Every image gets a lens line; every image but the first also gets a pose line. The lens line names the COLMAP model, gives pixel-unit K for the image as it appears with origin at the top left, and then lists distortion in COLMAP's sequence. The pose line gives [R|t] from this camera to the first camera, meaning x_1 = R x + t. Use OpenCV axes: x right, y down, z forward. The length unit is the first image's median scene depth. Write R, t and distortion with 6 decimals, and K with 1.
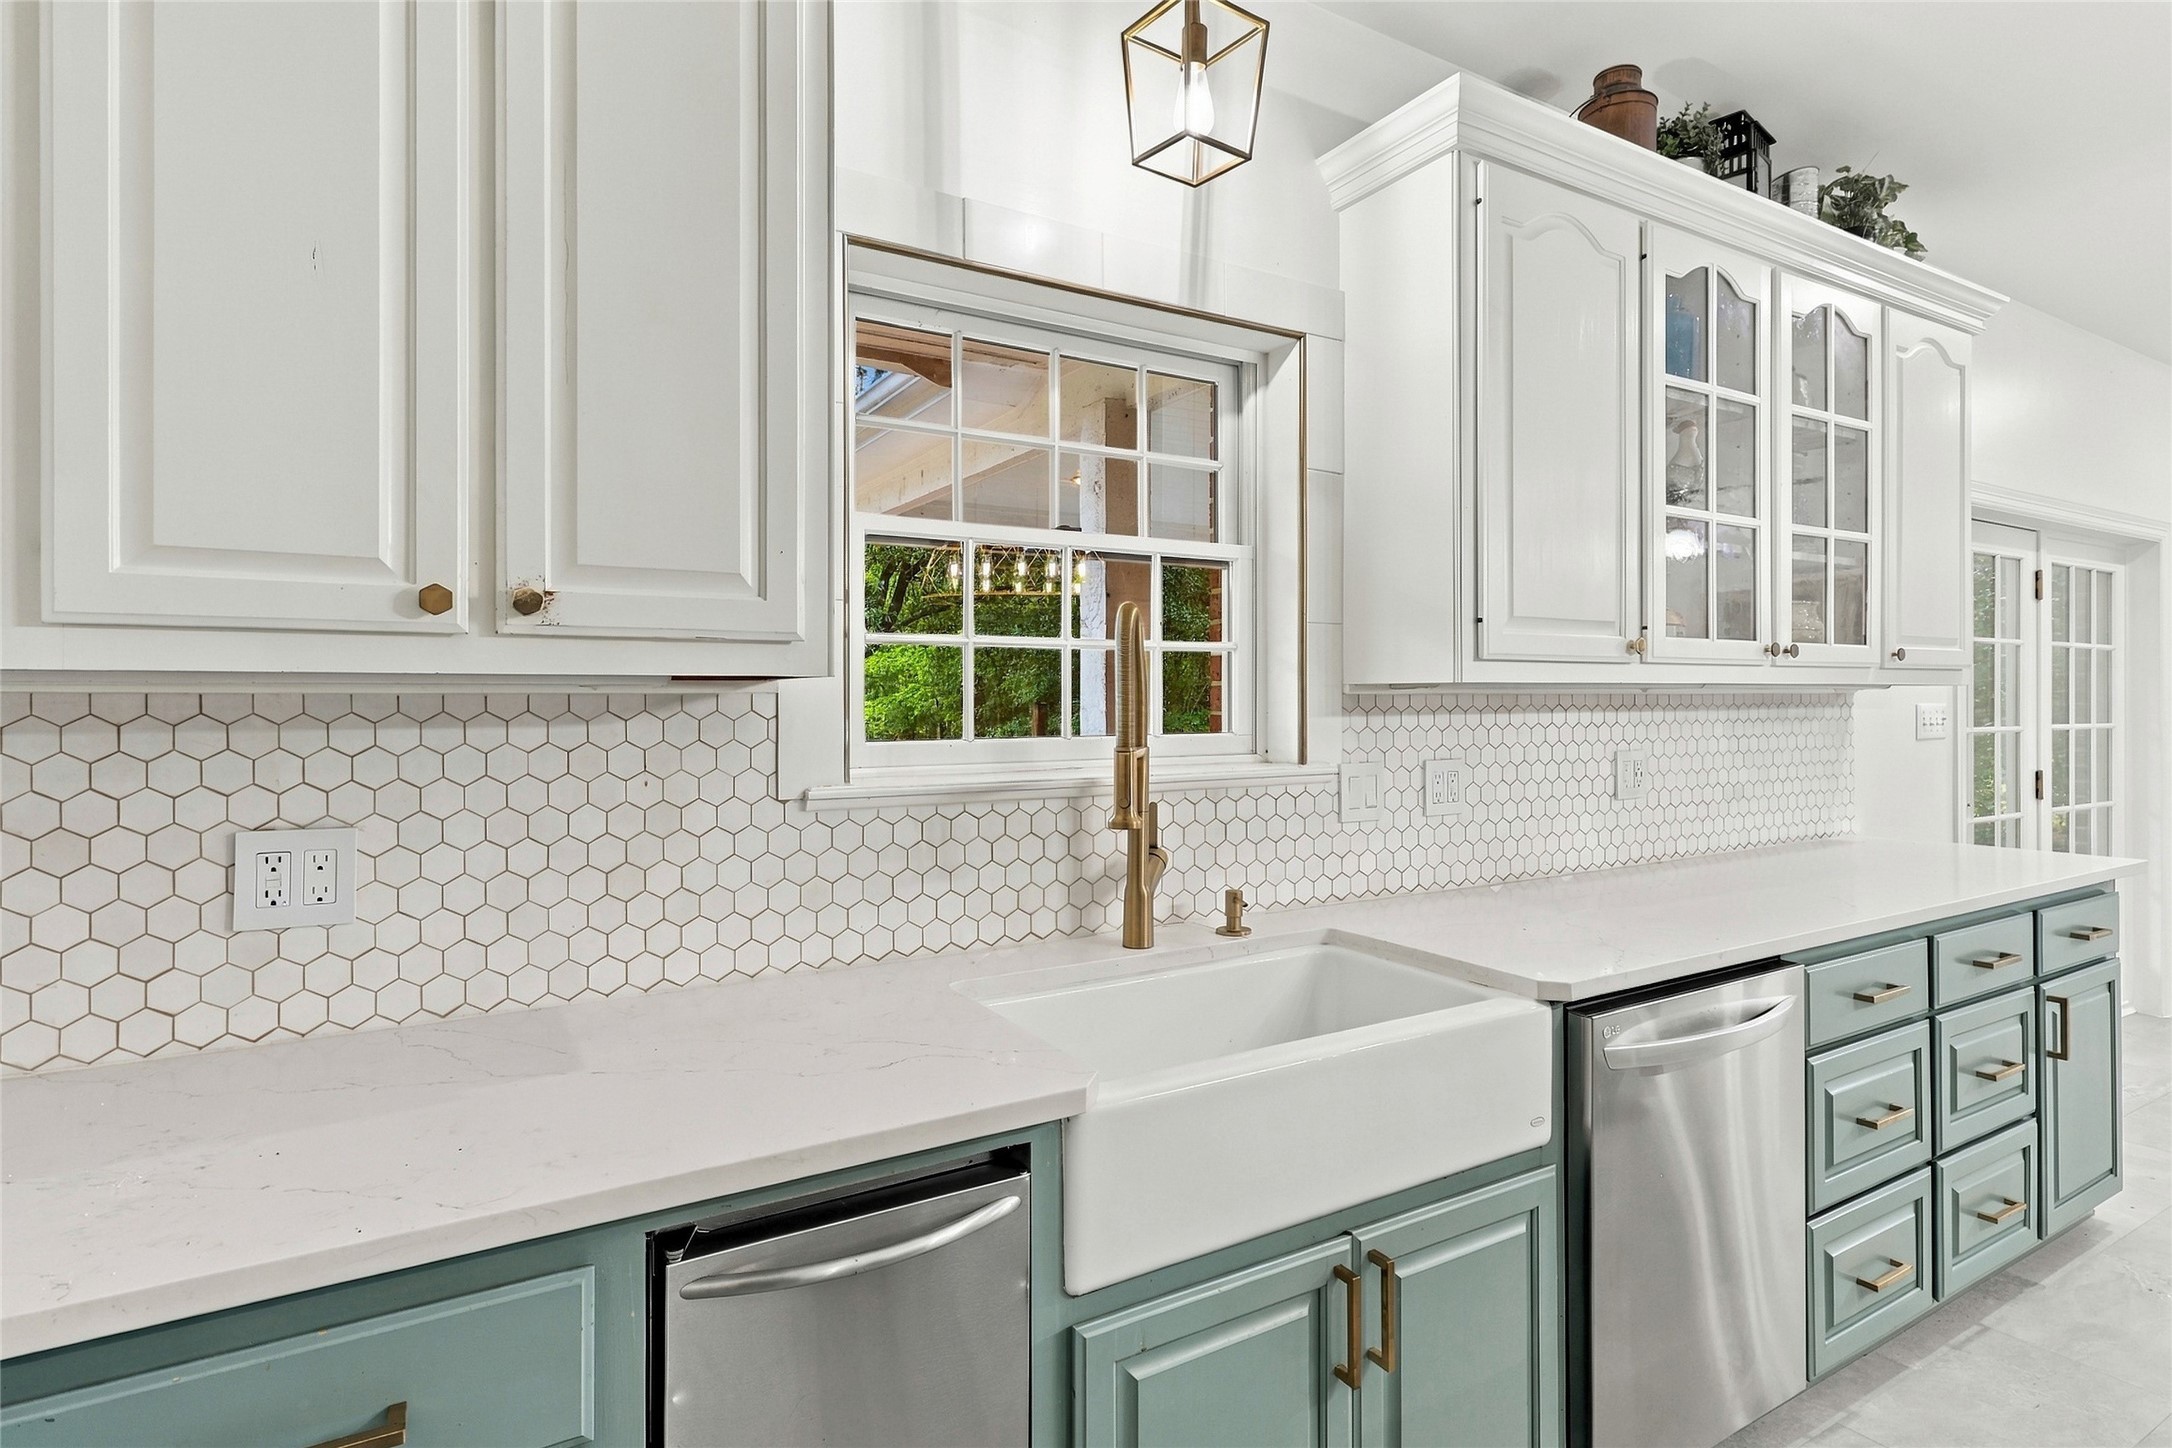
lens RADIAL K [[1102.1, 0, 1083.9], [0, 1102.1, 697.2], [0, 0, 1]] dist [0.002475, 0.000144]
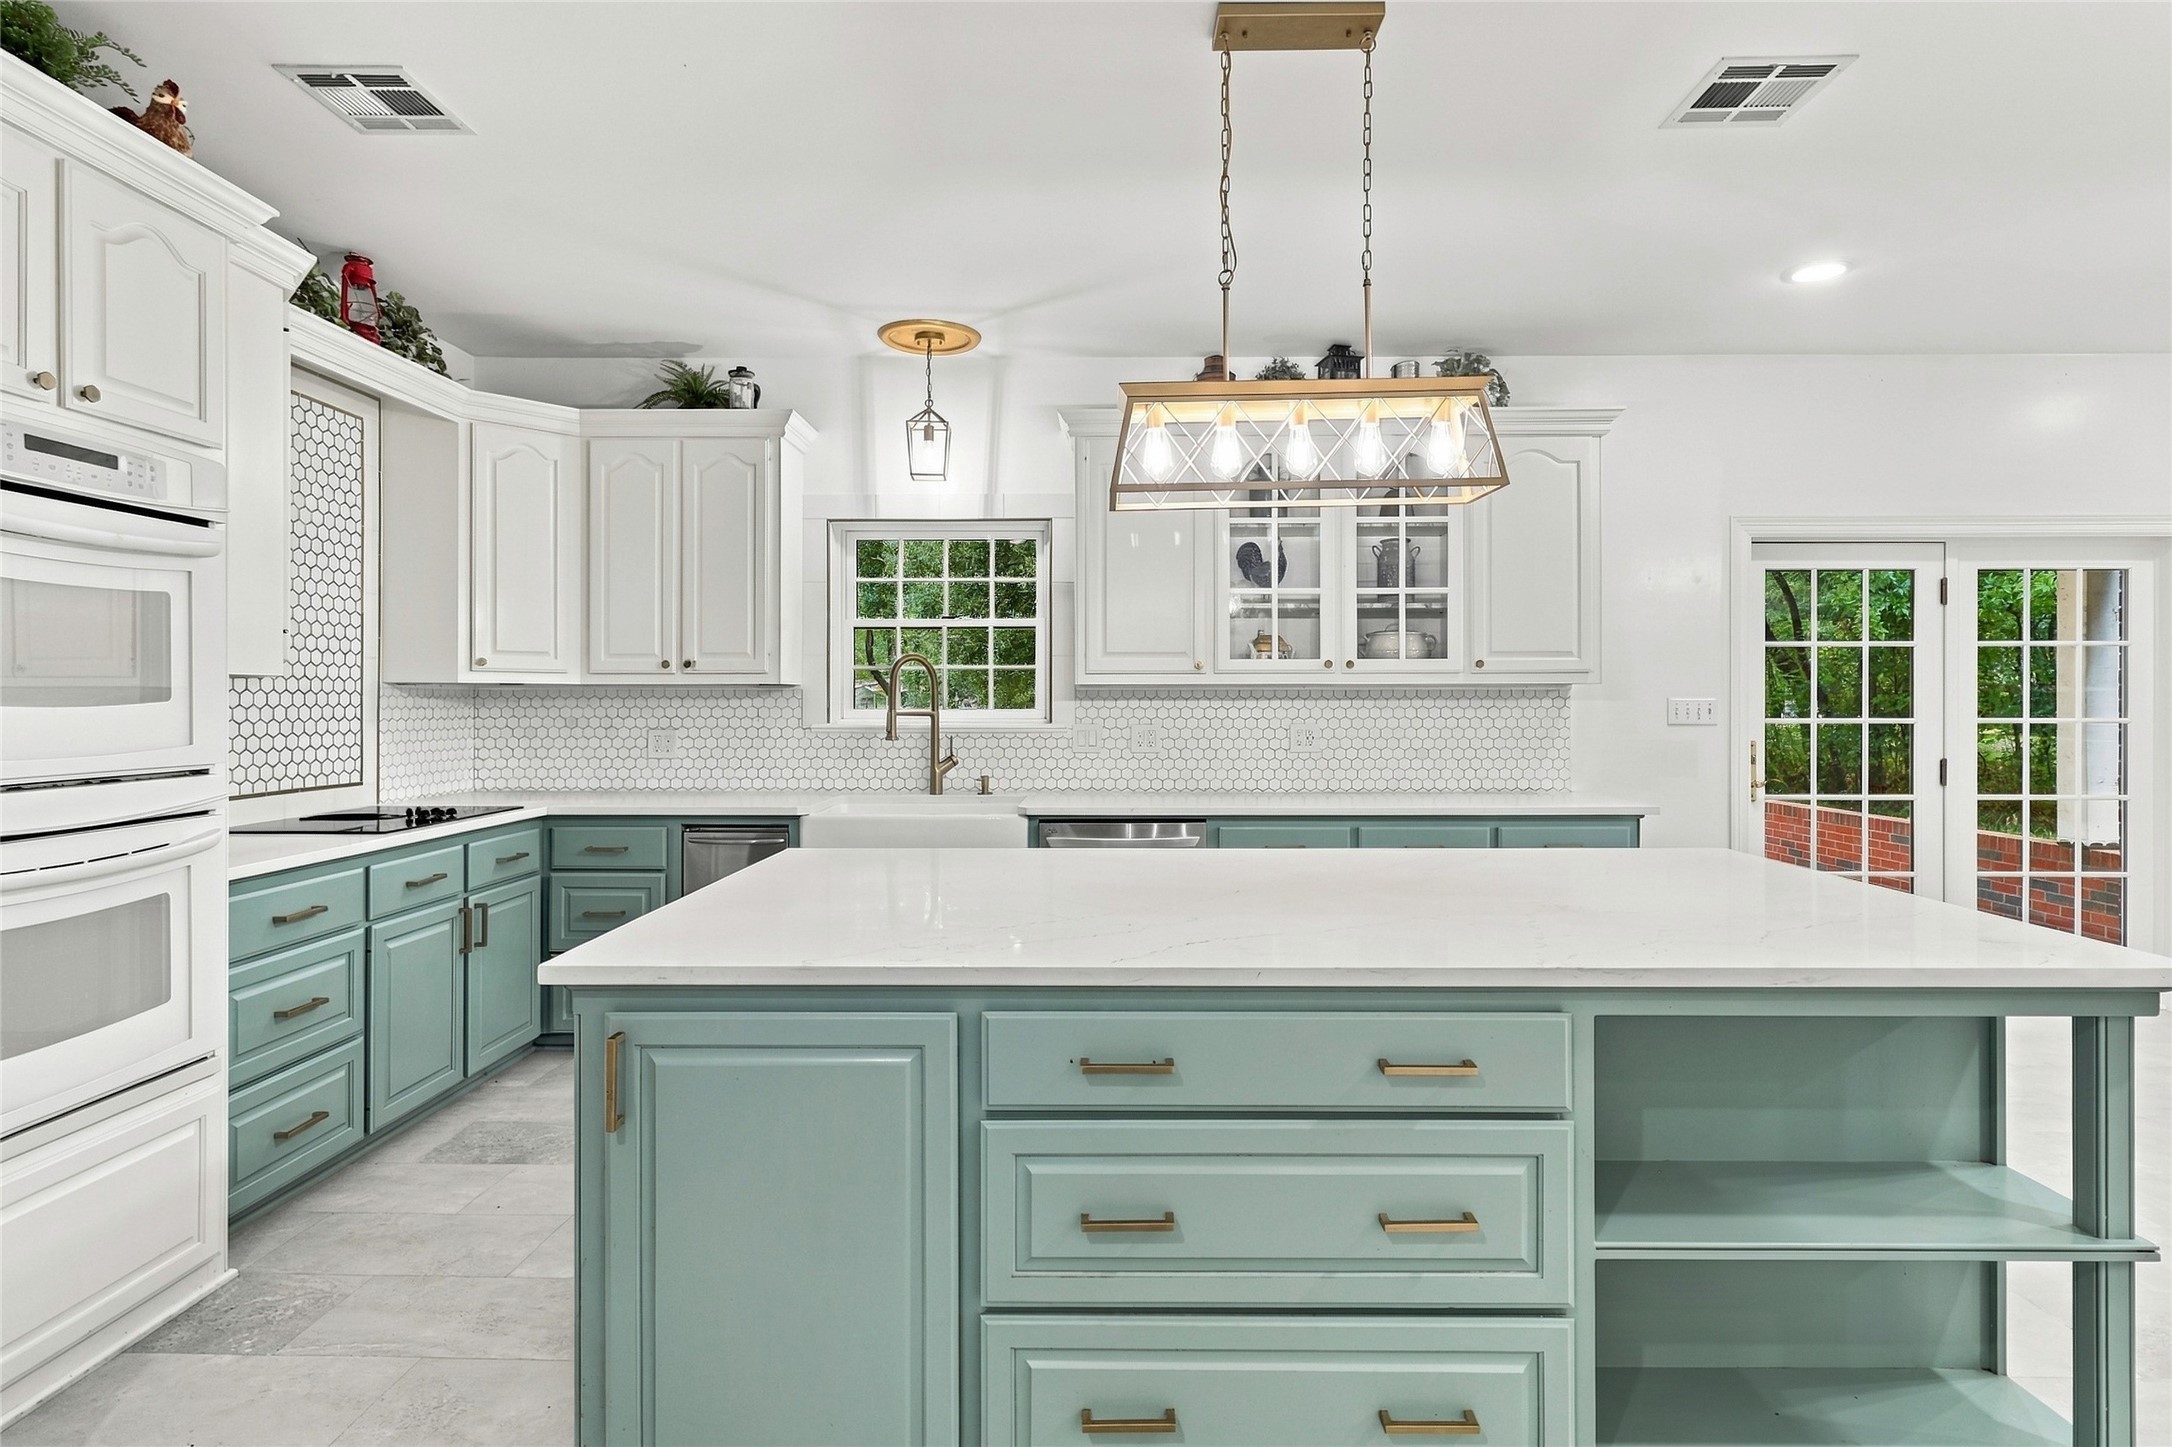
lens RADIAL K [[1102.1, 0, 1083.9], [0, 1102.1, 696.7], [0, 0, 1]] dist [0.002475, 0.000144]
pose [[0.849346, 0.001148, -0.527835, 1.710993], [-0.001402, 0.999999, -0.000081, 0.012560], [0.527834, 0.000809, 0.849347, -0.943777]]
